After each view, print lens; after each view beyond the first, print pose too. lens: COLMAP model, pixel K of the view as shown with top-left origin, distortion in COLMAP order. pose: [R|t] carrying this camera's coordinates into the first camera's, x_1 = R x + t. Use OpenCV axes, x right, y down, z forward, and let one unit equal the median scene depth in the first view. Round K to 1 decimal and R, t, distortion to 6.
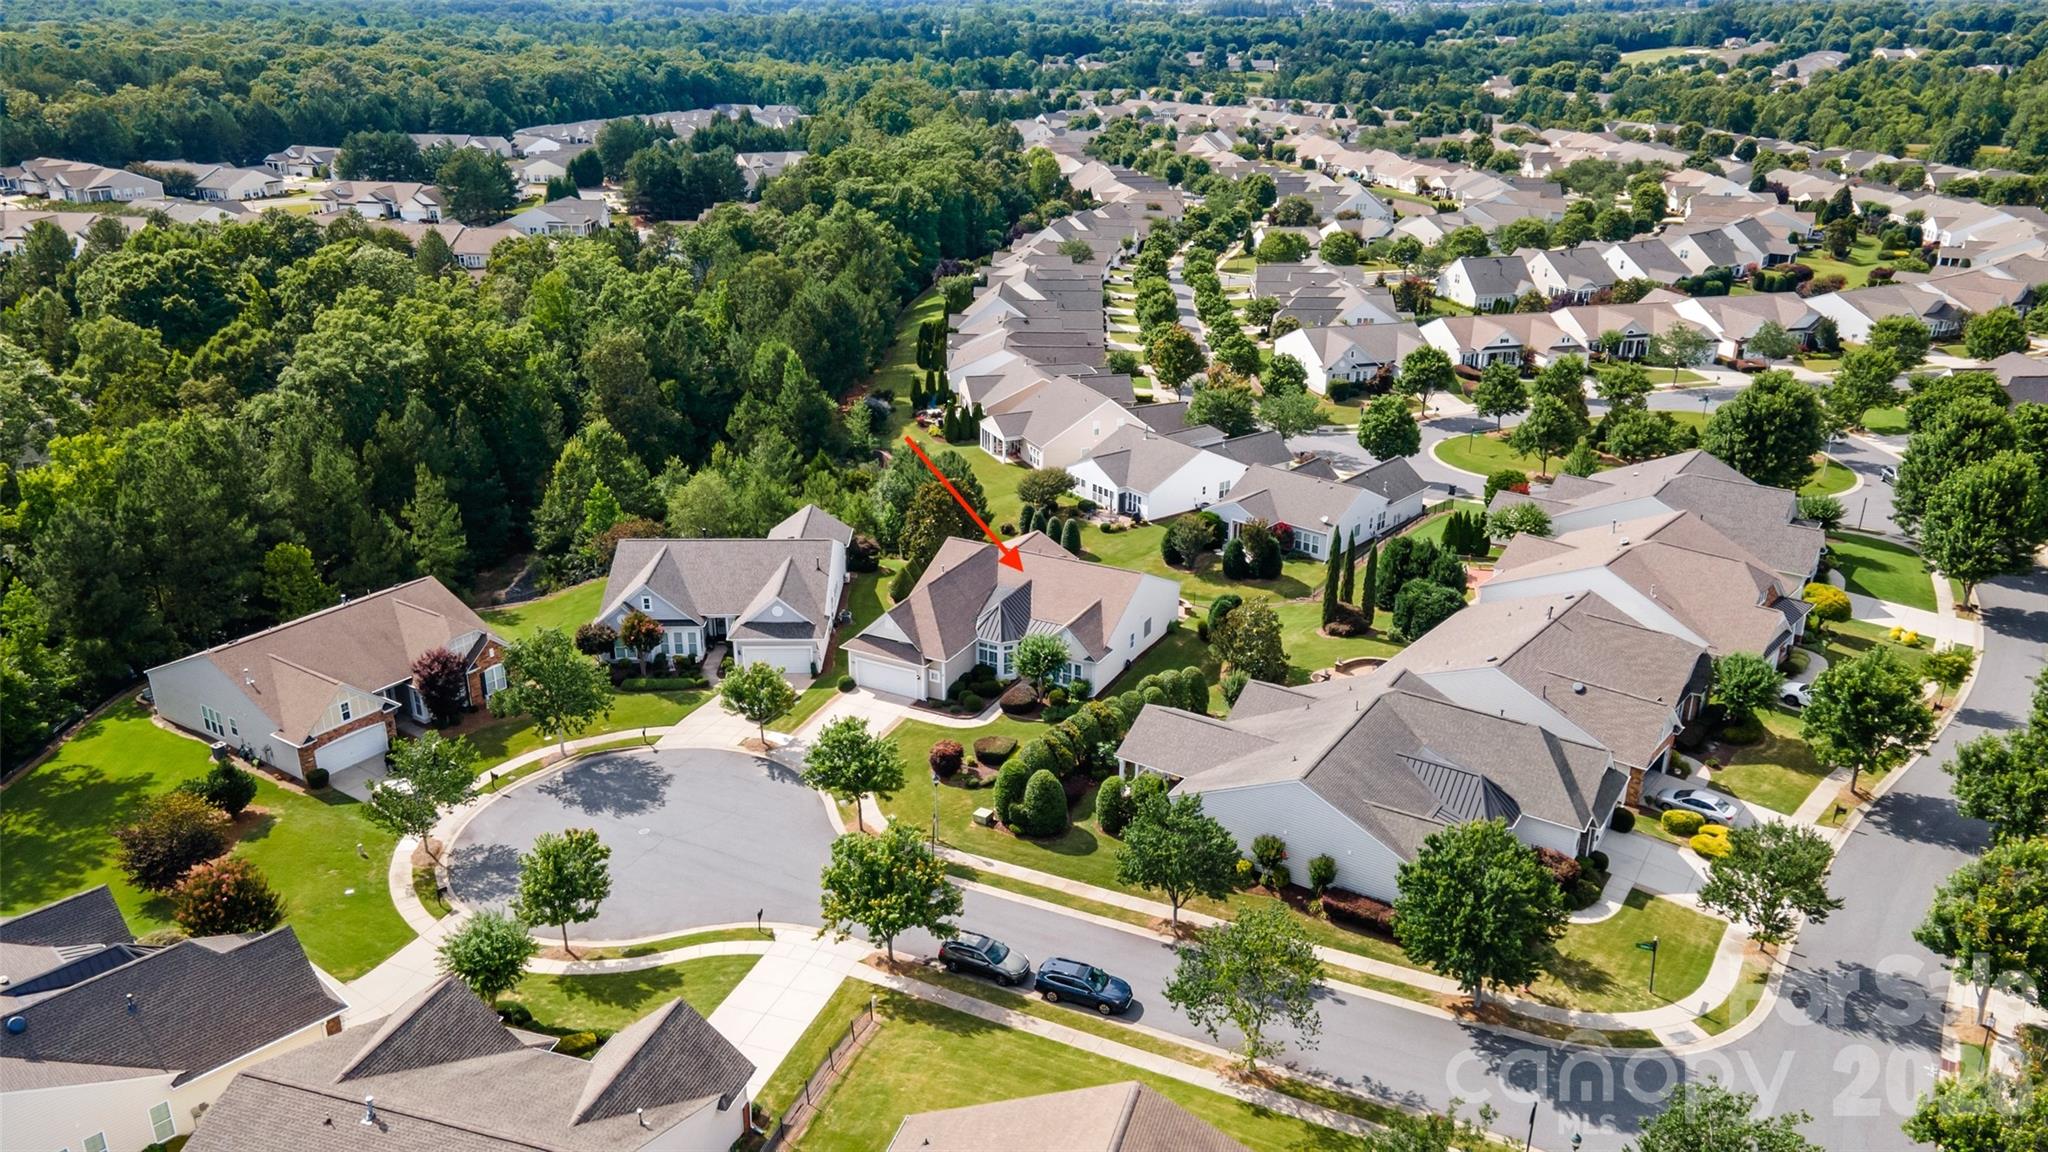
lens RADIAL K [[1553.0, 0, 1024.0], [0, 1553.0, 576.0], [0, 0, 1]] dist [0.070022, -0.001855]
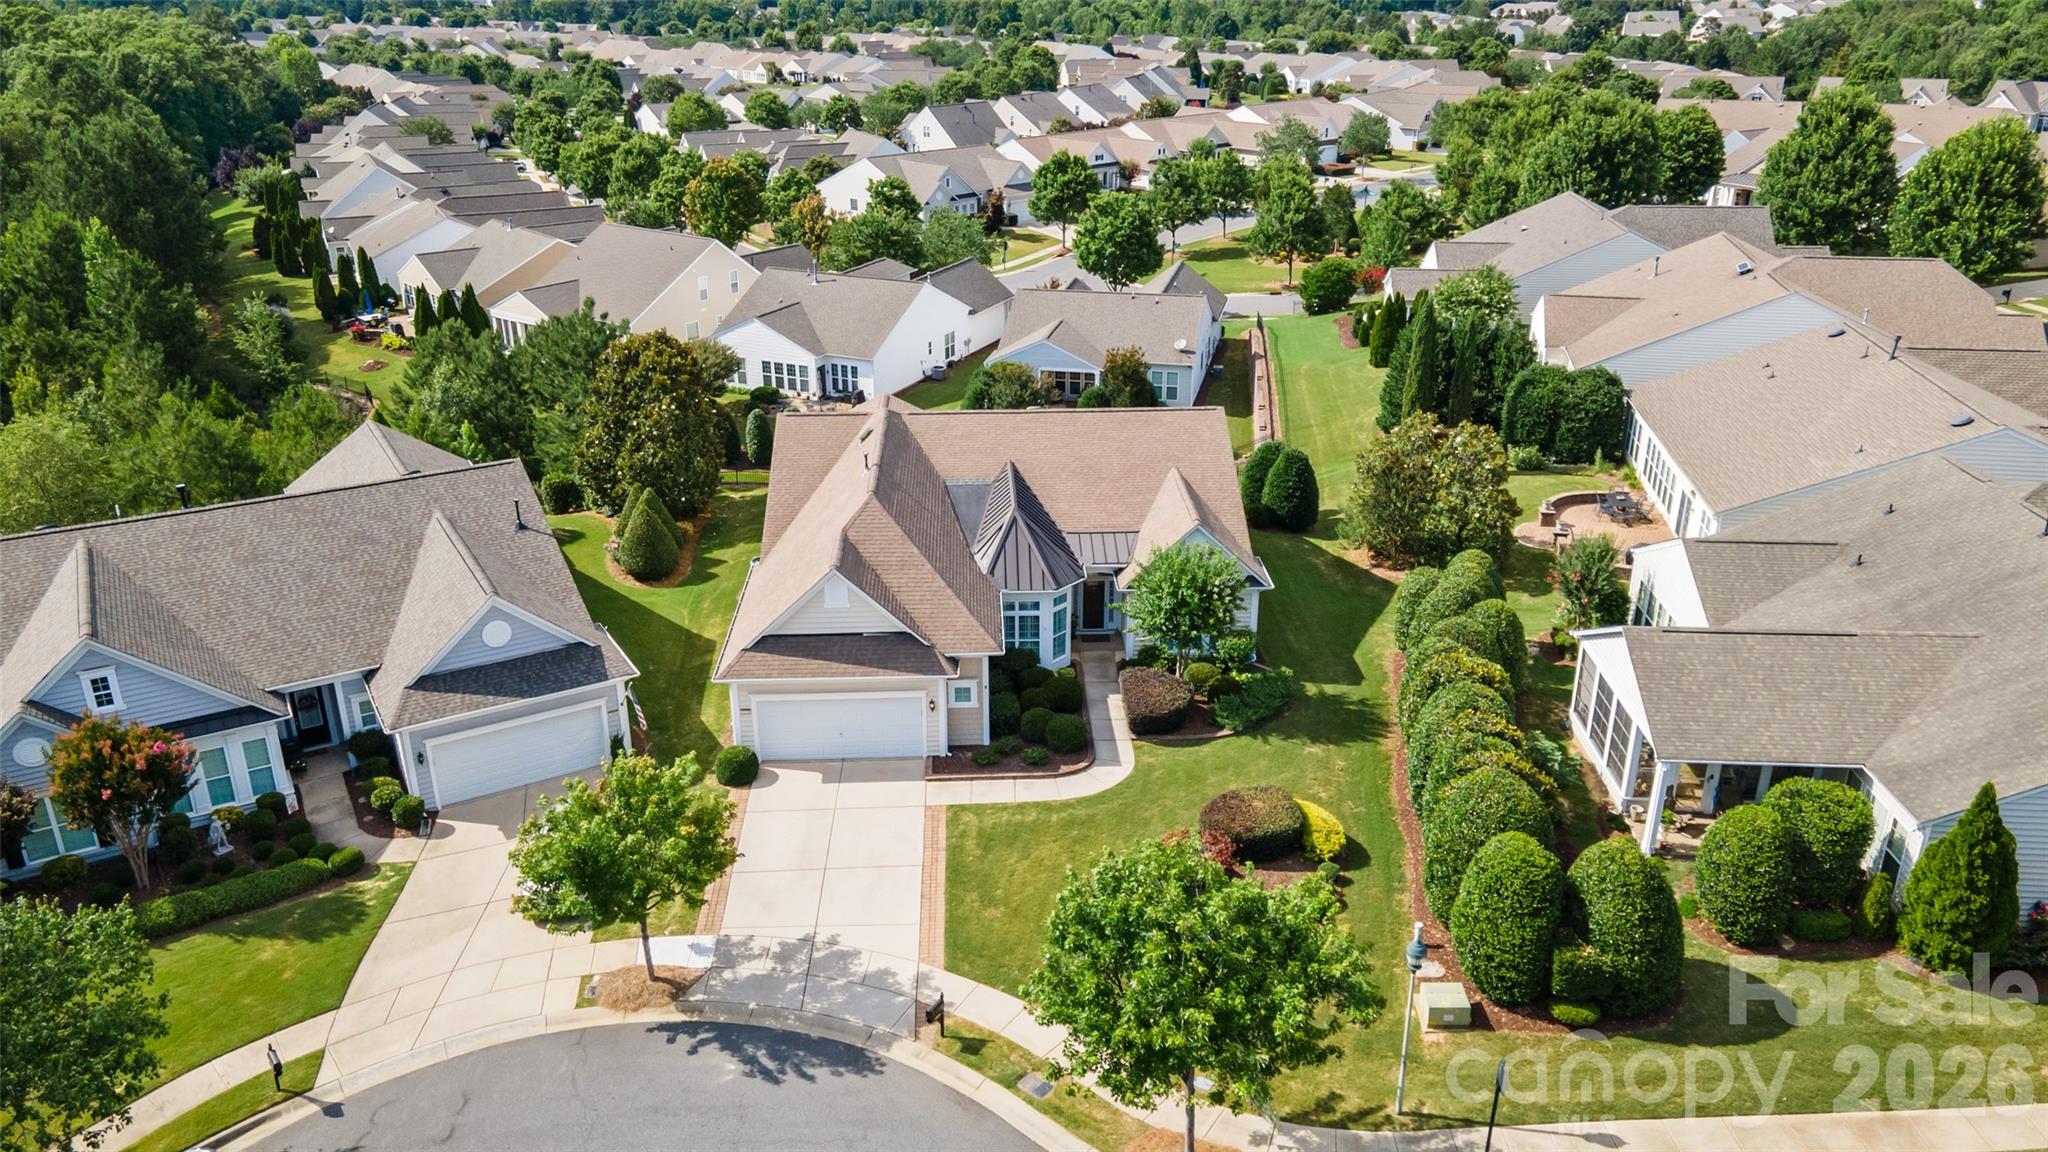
lens RADIAL K [[1510.9, 0, 1024.0], [0, 1510.9, 576.0], [0, 0, 1]] dist [0.020441, 0.052559]
pose [[0.868016, -0.194487, 0.456861, -0.186493], [0.187790, 0.980342, 0.060541, 0.008761], [-0.459655, 0.033243, 0.887475, 0.513761]]
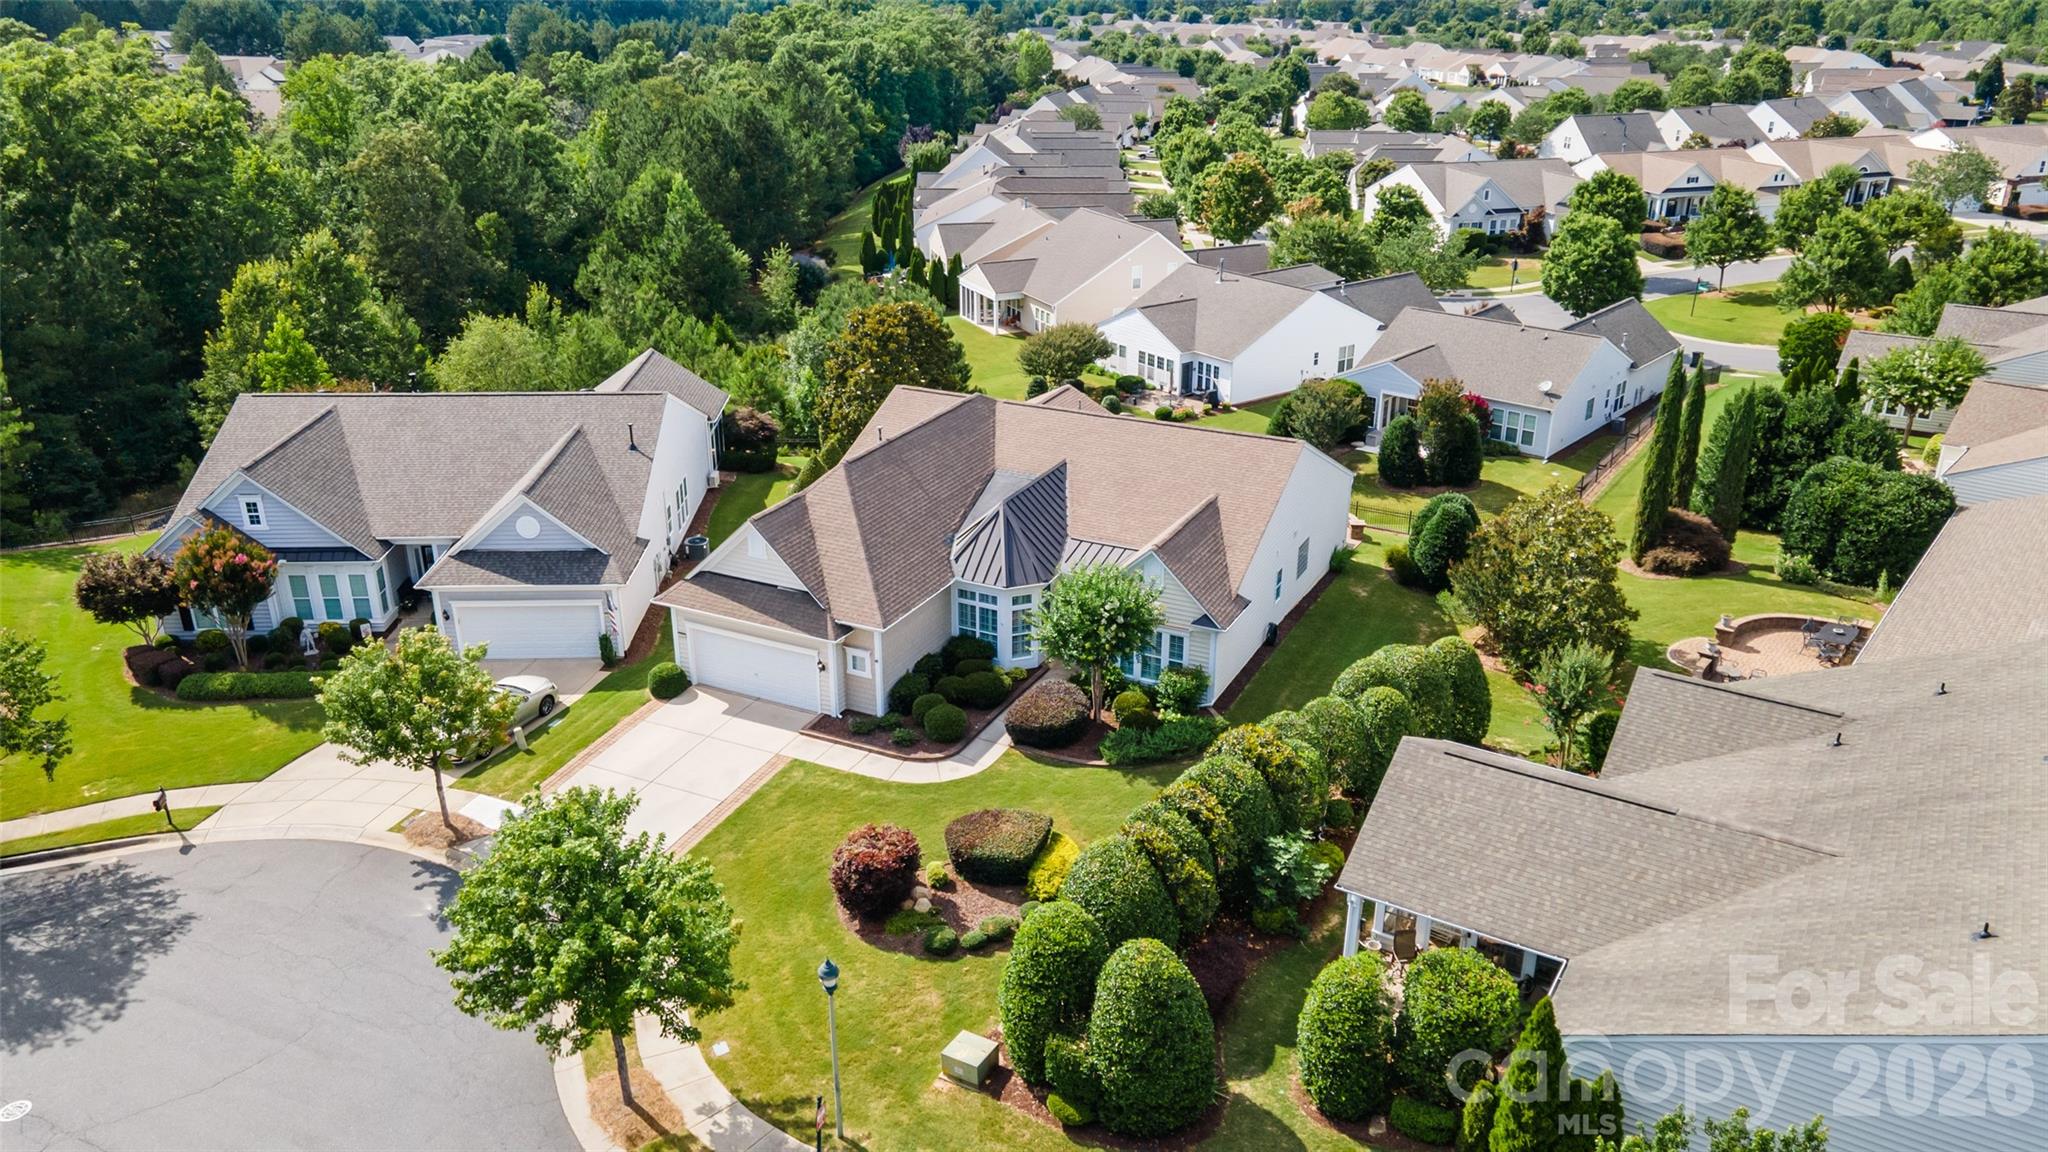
lens RADIAL K [[1510.9, 0, 1024.0], [0, 1510.9, 576.0], [0, 0, 1]] dist [0.020441, 0.052559]
pose [[0.999898, -0.007547, 0.012097, -0.012420], [0.007369, 0.999864, 0.014746, 0.027524], [-0.012207, -0.014655, 0.999818, 0.466500]]
